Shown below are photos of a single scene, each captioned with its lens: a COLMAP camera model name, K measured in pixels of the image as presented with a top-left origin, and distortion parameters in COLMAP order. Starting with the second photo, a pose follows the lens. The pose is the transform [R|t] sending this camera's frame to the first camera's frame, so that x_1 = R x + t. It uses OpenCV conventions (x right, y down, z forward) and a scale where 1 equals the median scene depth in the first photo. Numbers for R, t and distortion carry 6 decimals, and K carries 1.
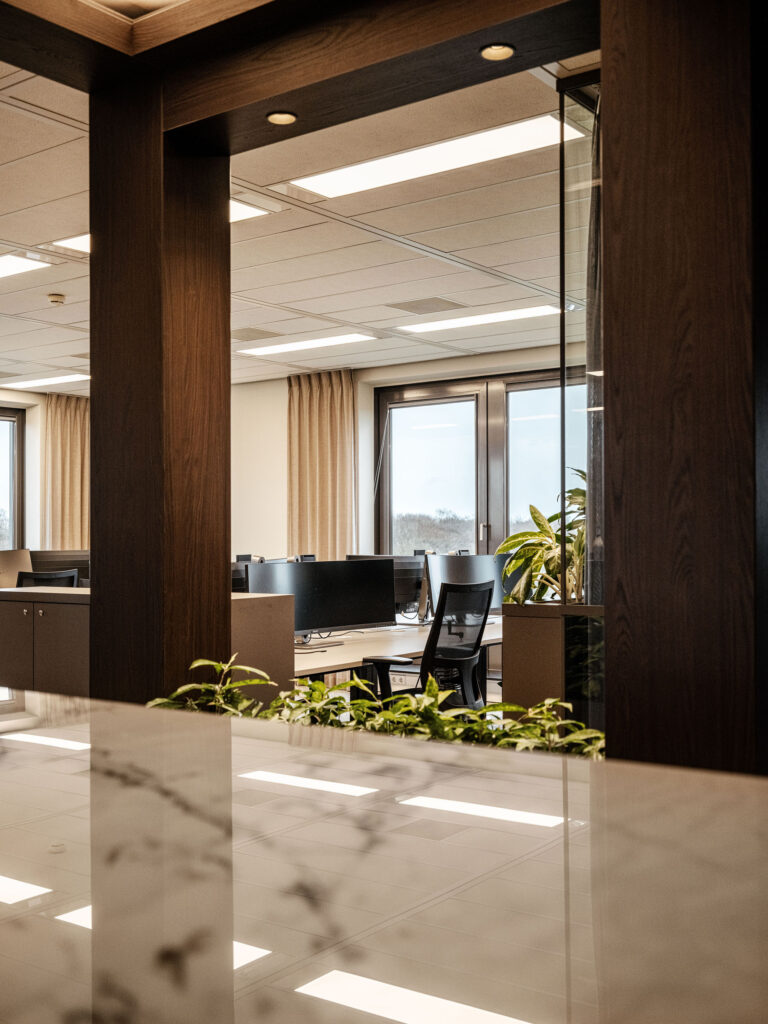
lens RADIAL K [[1123.5, 0, 384.7], [0, 1123.5, 477.7], [0, 0, 1]] dist [0.008998, -0.006503]
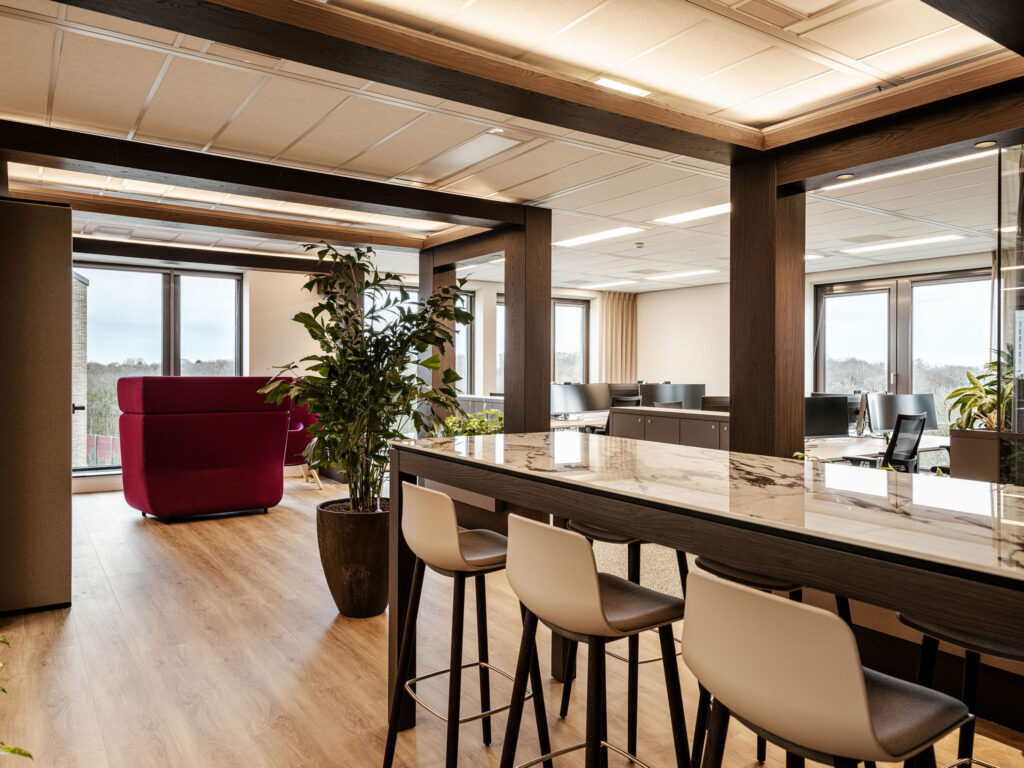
lens RADIAL K [[733.6, 0, 510.7], [0, 733.6, 354.3], [0, 0, 1]] dist [0.008718, 0.001788]
pose [[0.939994, 0.009784, -0.341050, -0.092859], [0.000786, 0.999524, 0.030840, -0.024279], [0.341190, -0.029257, 0.939539, -0.185441]]
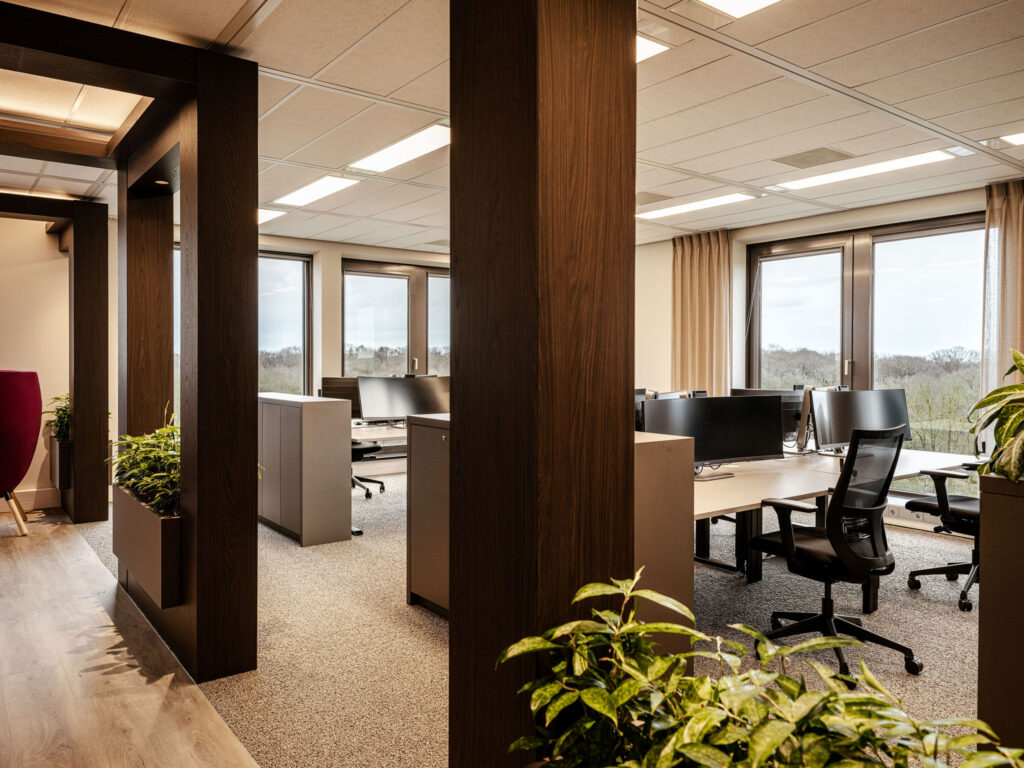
lens RADIAL K [[749.6, 0, 507.9], [0, 749.6, 356.0], [0, 0, 1]] dist [-0.003121, -0.003935]
pose [[0.958342, 0.012448, -0.285352, -0.039682], [0.000494, 0.998976, 0.045239, 0.003312], [0.285623, -0.043496, 0.957355, 0.263677]]
